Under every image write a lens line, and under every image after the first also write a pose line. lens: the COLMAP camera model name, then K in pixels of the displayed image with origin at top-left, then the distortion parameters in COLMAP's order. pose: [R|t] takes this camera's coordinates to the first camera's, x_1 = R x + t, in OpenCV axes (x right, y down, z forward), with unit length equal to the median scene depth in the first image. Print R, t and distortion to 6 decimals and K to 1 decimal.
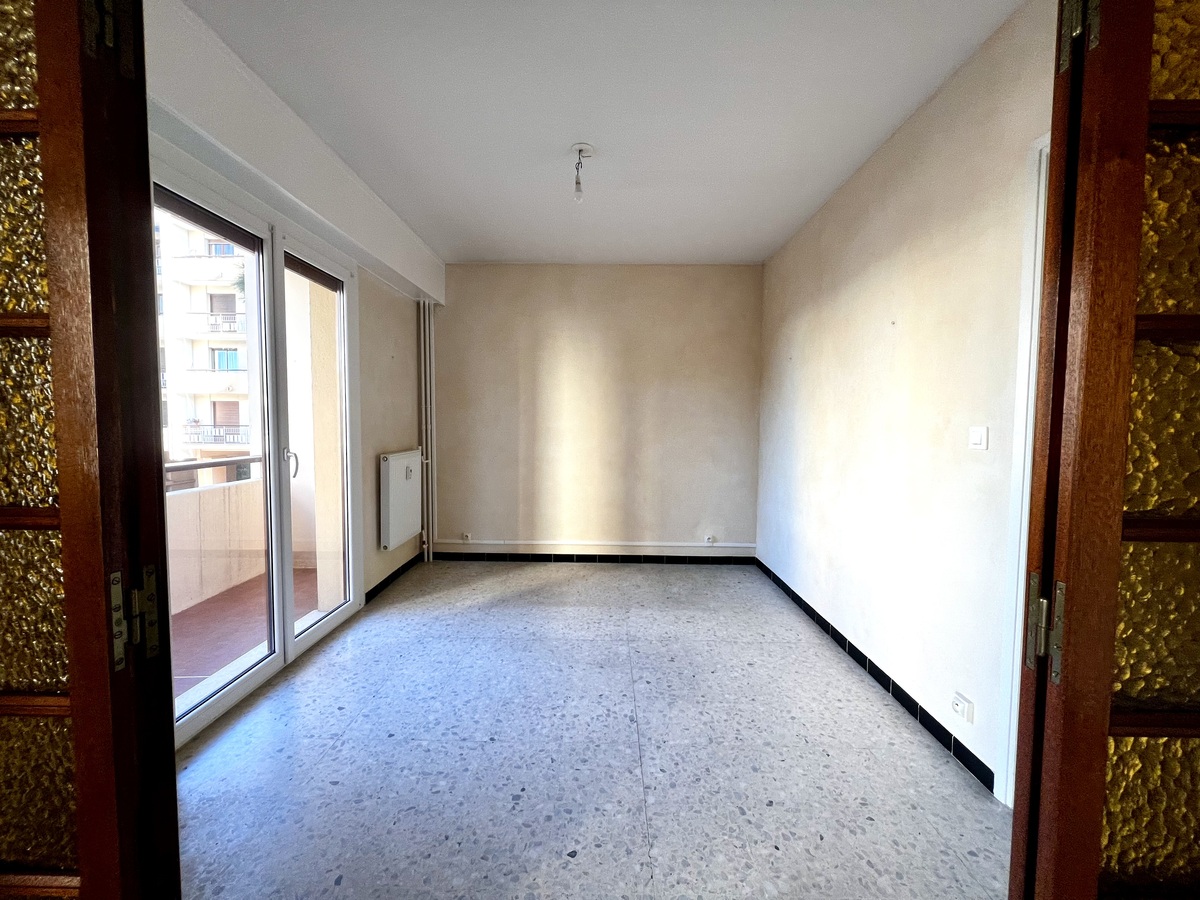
lens RADIAL K [[481.4, 0, 594.0], [0, 481.4, 448.1], [0, 0, 1]] dist [0.000517, 0.000090]
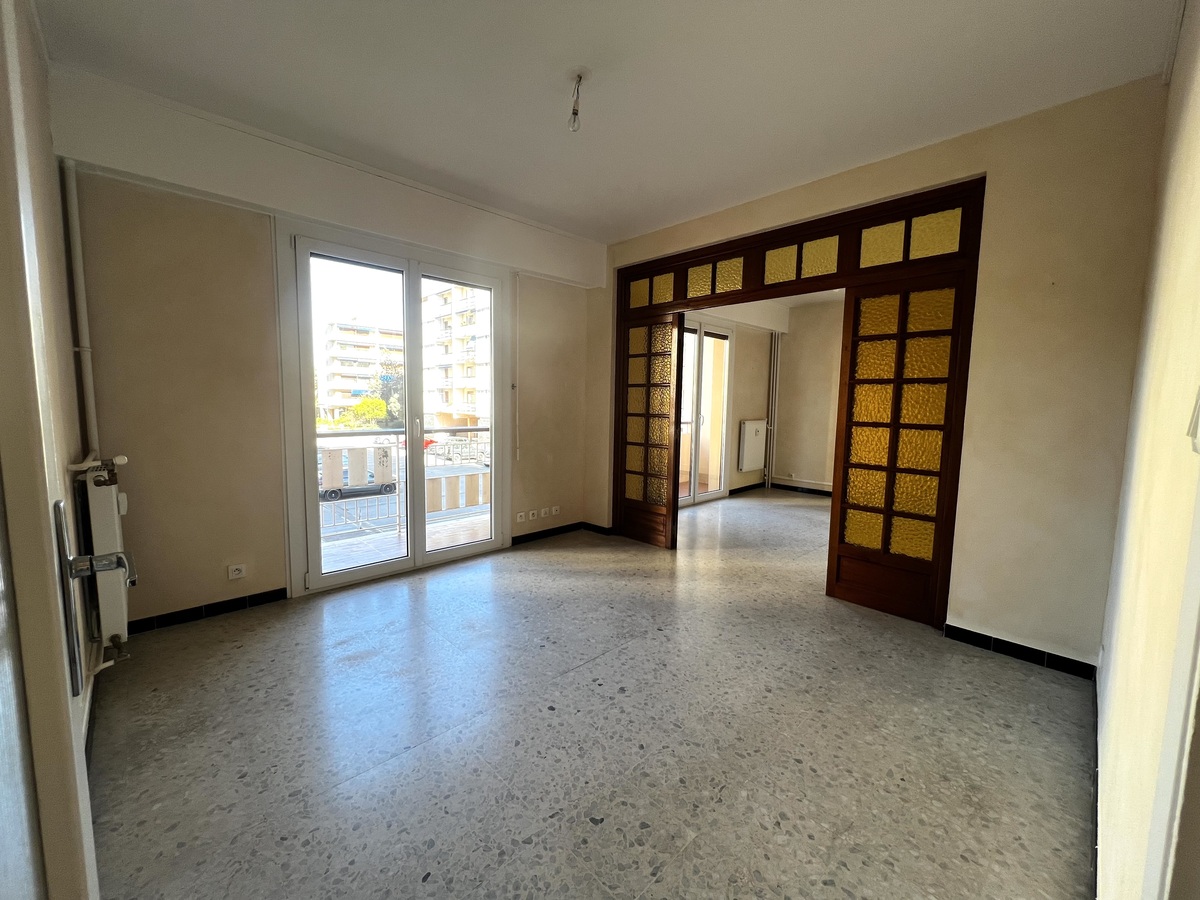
lens RADIAL K [[481.4, 0, 596.3], [0, 481.4, 447.7], [0, 0, 1]] dist [0.000517, 0.000090]
pose [[0.713299, 0.073276, -0.697019, 0.516597], [-0.051339, 0.997311, 0.052306, 0.053134], [0.698977, -0.001526, 0.715142, -0.820957]]
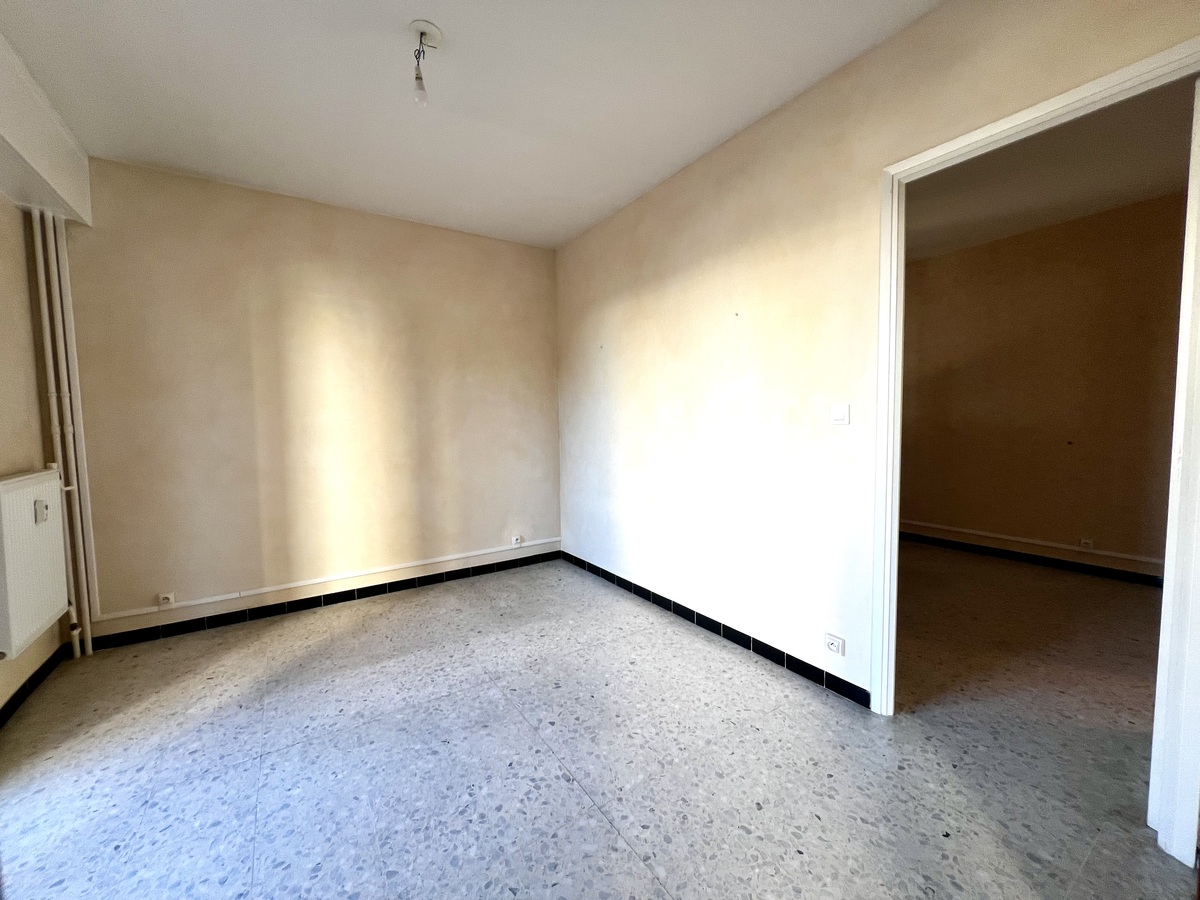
lens RADIAL K [[481.4, 0, 597.8], [0, 481.4, 448.5], [0, 0, 1]] dist [0.000517, 0.000090]
pose [[0.822562, -0.057808, 0.565729, -0.189637], [0.054444, 0.998255, 0.022844, 0.001163], [-0.566063, 0.012010, 0.824275, 0.194660]]
